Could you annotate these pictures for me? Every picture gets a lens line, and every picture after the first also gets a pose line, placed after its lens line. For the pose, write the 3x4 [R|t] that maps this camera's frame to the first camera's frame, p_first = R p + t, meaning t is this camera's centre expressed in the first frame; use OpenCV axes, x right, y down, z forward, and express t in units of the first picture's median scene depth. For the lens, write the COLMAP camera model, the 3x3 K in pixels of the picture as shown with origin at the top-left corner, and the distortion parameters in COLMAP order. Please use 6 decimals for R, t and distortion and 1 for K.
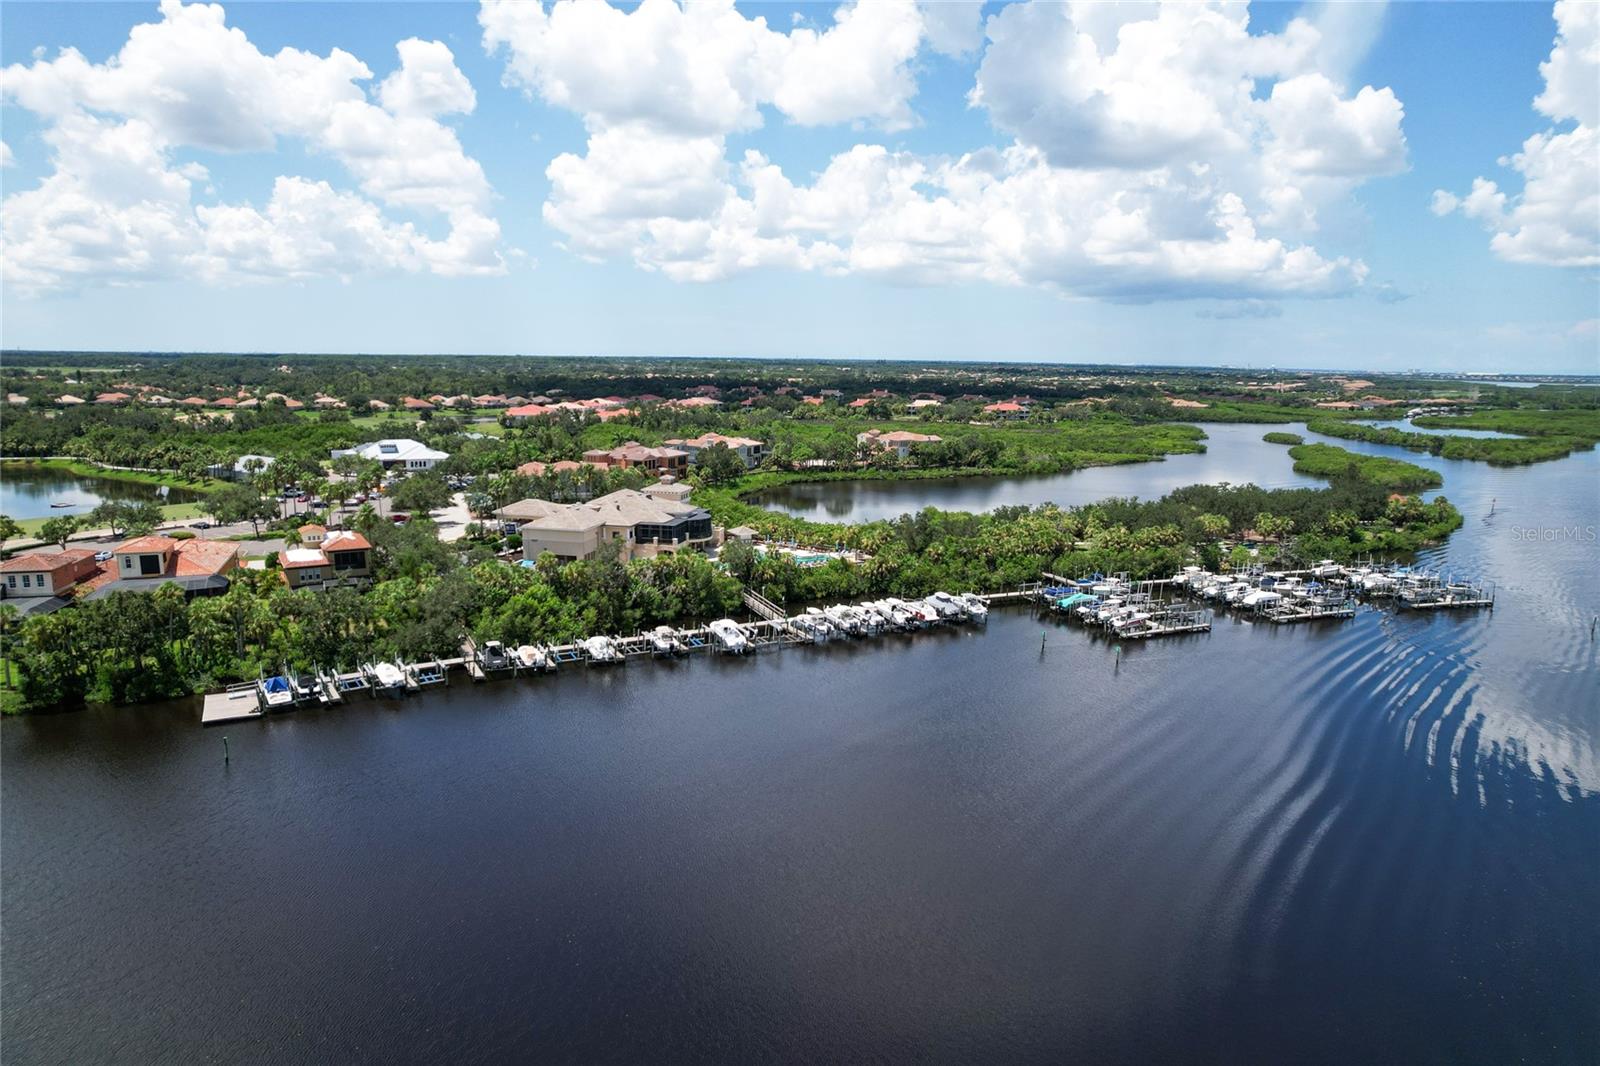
lens RADIAL K [[1043.2, 0, 804.1], [0, 1043.2, 538.2], [0, 0, 1]] dist [-0.083657, 0.076496]
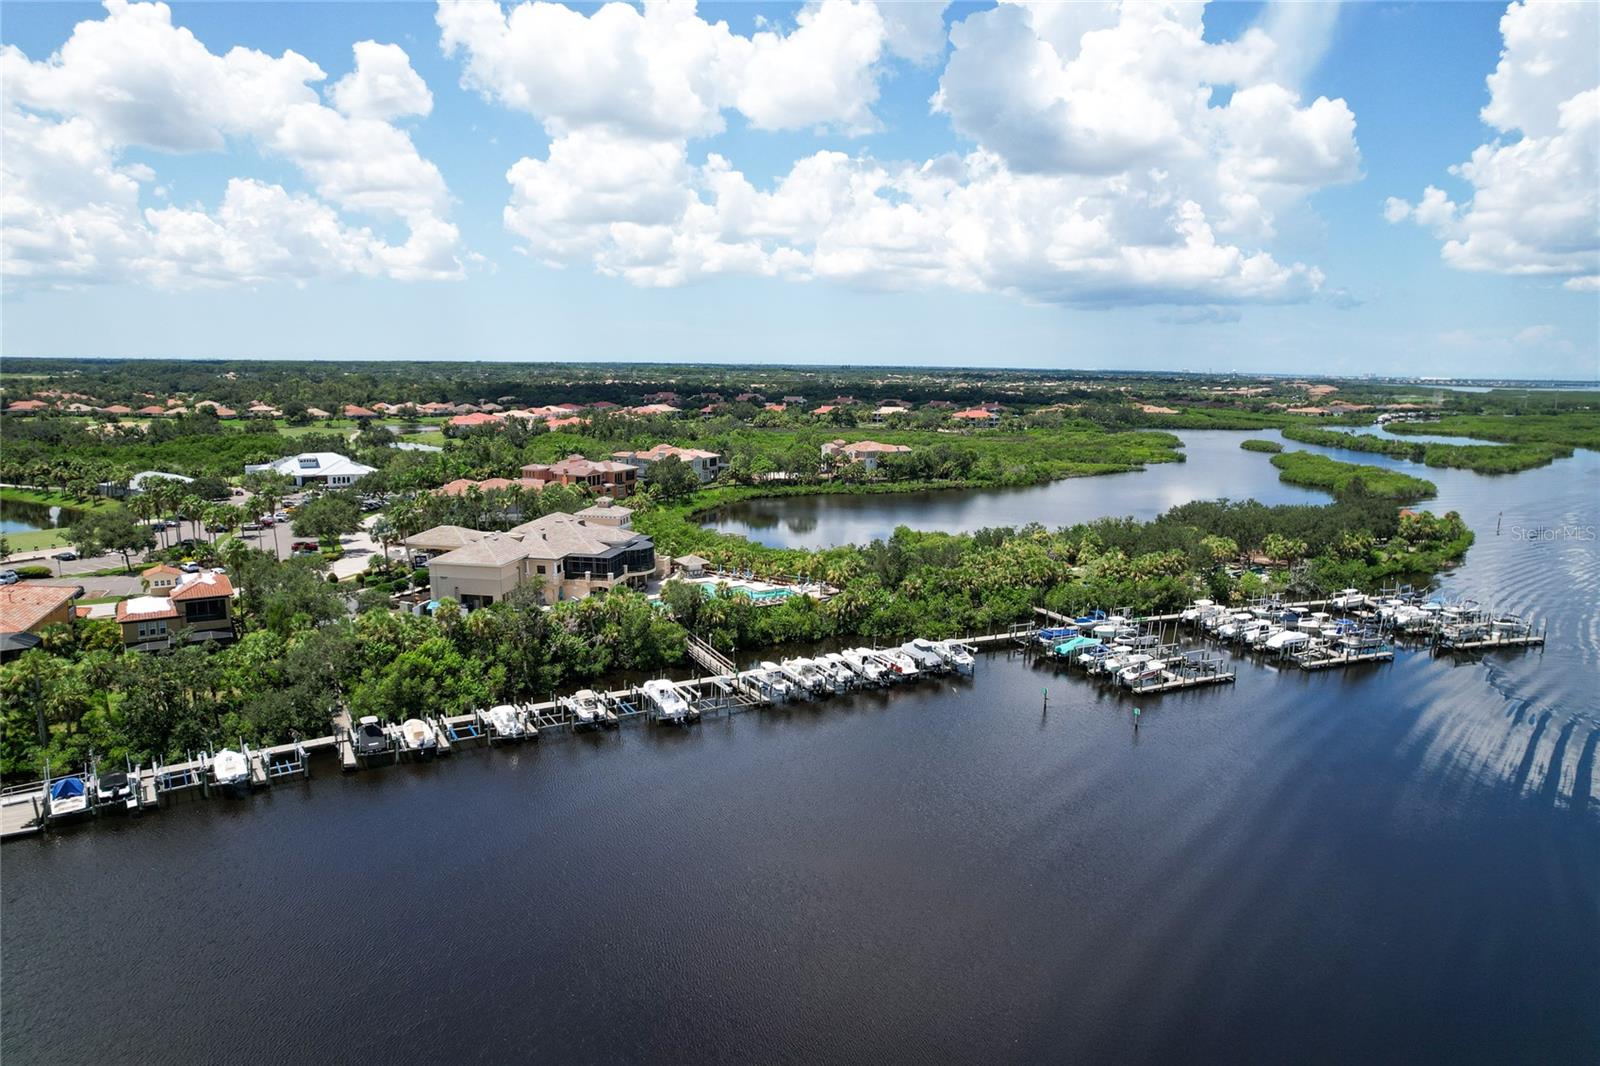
lens RADIAL K [[1043.2, 0, 804.1], [0, 1043.2, 538.2], [0, 0, 1]] dist [-0.083657, 0.076496]
pose [[0.999421, -0.006114, 0.033474, 0.002832], [0.006293, 0.999966, -0.005239, -0.008334], [-0.033441, 0.005446, 0.999426, 0.050061]]
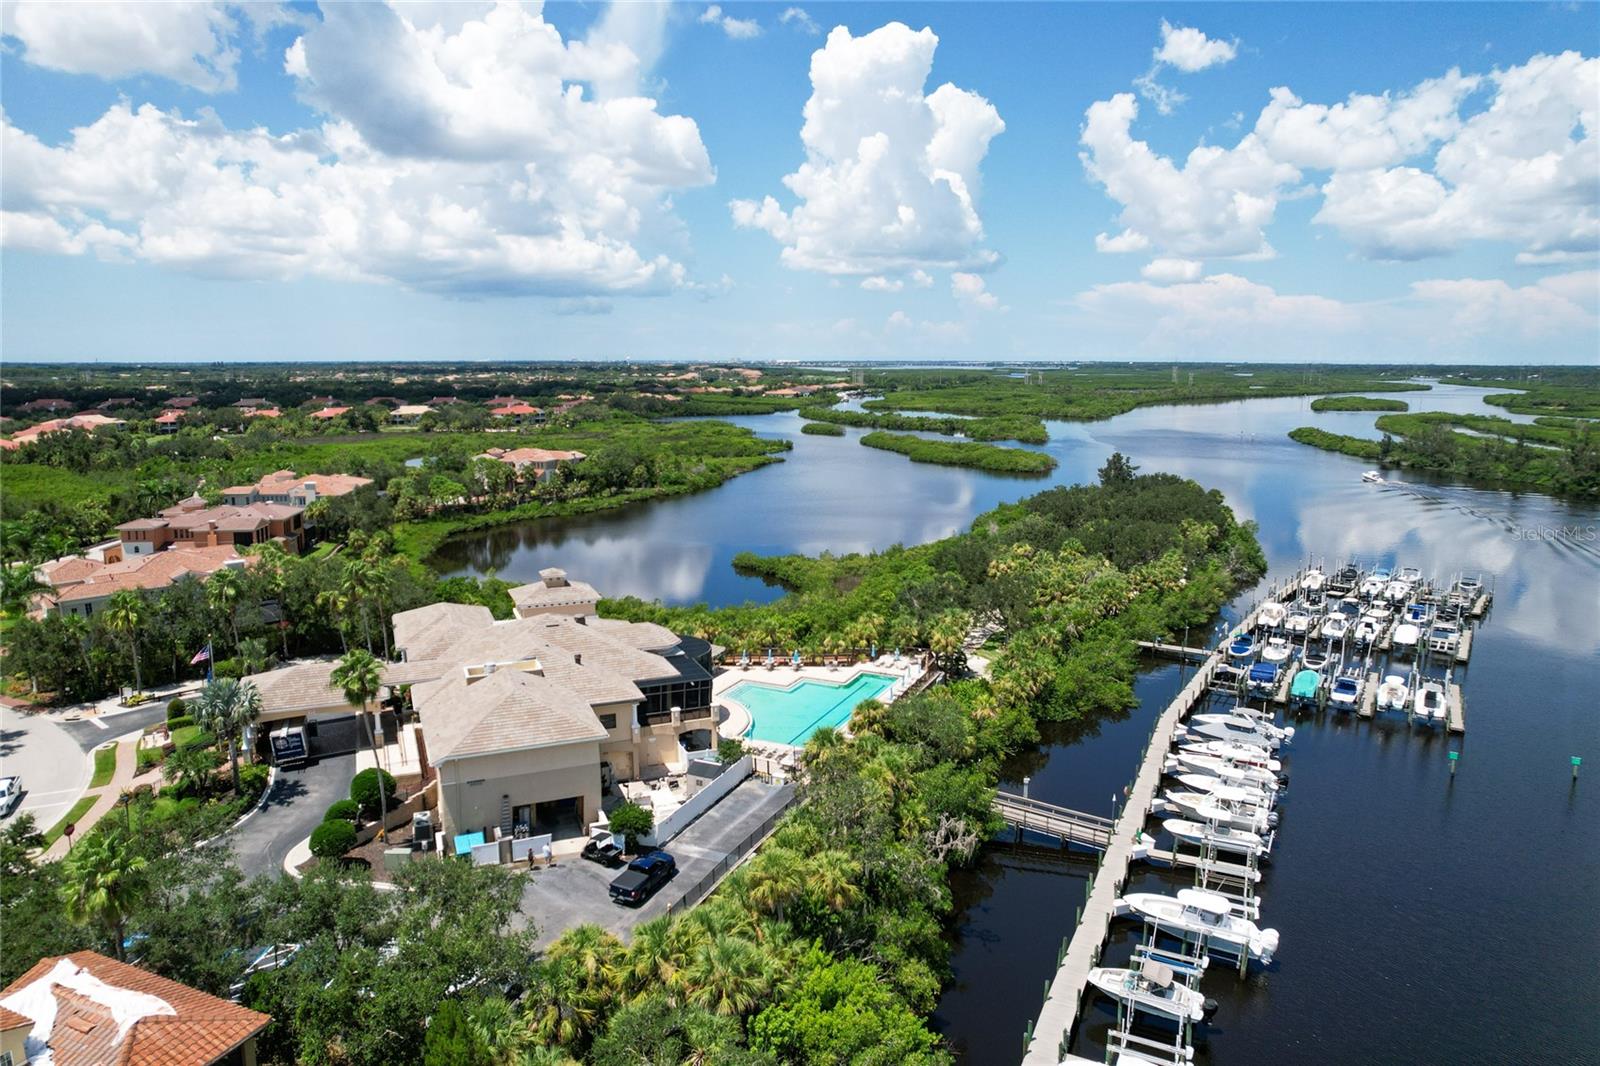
lens RADIAL K [[1043.2, 0, 804.1], [0, 1043.2, 538.2], [0, 0, 1]] dist [-0.083657, 0.076496]
pose [[0.819789, -0.108334, 0.562325, -0.133969], [0.106809, 0.993638, 0.035716, -0.033815], [-0.562617, 0.030781, 0.826144, 0.212588]]
